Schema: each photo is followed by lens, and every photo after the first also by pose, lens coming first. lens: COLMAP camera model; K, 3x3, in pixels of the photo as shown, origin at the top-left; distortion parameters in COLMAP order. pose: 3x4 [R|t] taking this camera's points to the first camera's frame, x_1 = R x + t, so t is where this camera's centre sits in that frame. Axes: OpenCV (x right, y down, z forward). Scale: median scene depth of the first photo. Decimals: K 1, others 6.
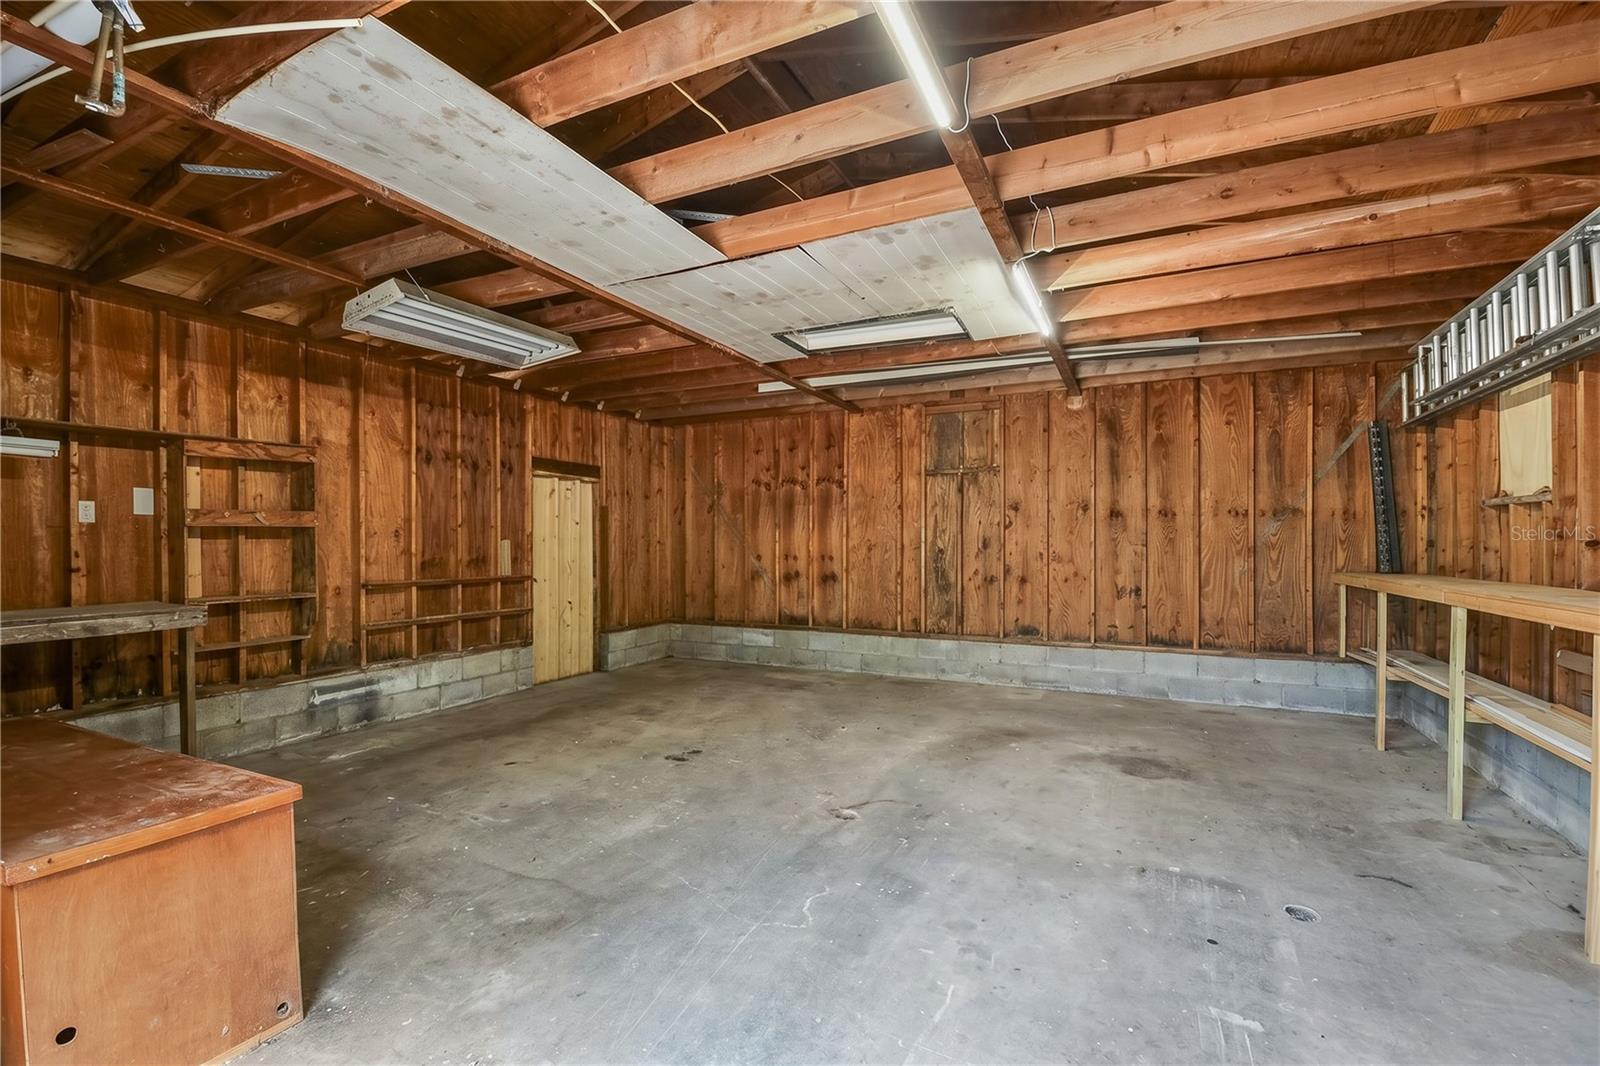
lens RADIAL K [[712.1, 0, 782.7], [0, 712.1, 543.7], [0, 0, 1]] dist [0.025644, -0.028914]
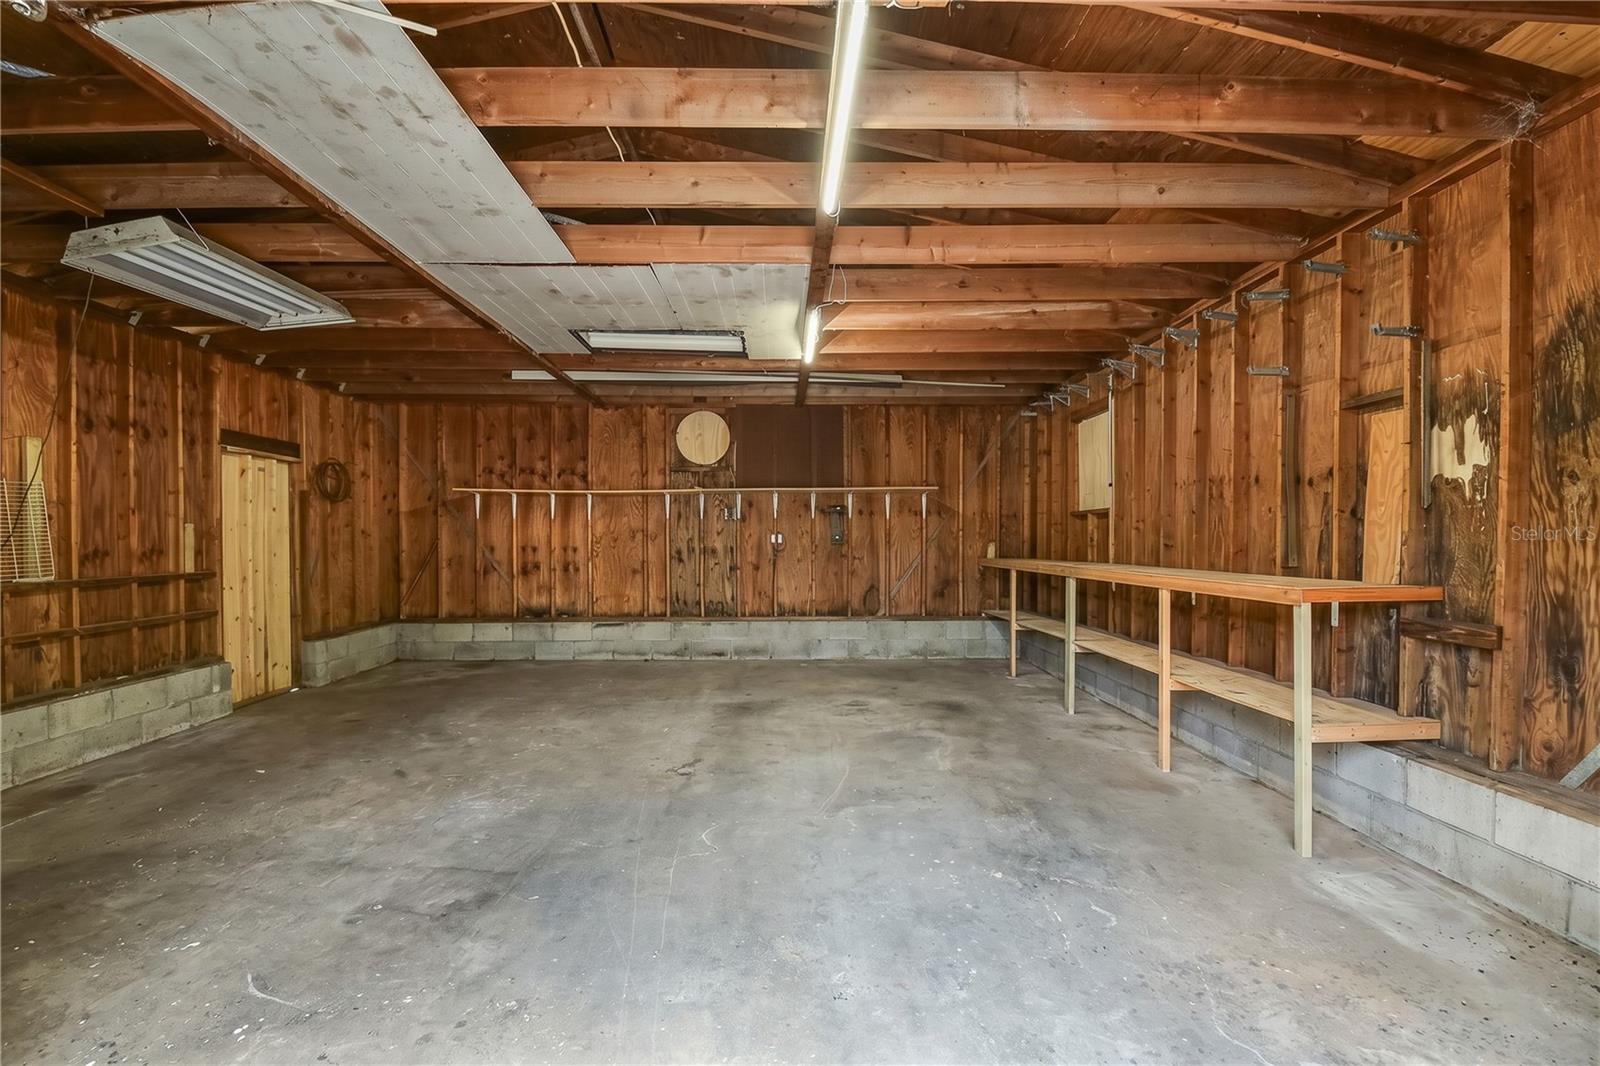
lens RADIAL K [[712.1, 0, 782.7], [0, 712.1, 543.7], [0, 0, 1]] dist [0.025644, -0.028914]
pose [[0.892877, -0.000890, 0.450300, -0.166380], [-0.003578, 0.999952, 0.009072, 0.002651], [-0.450286, -0.009711, 0.892831, -0.047339]]
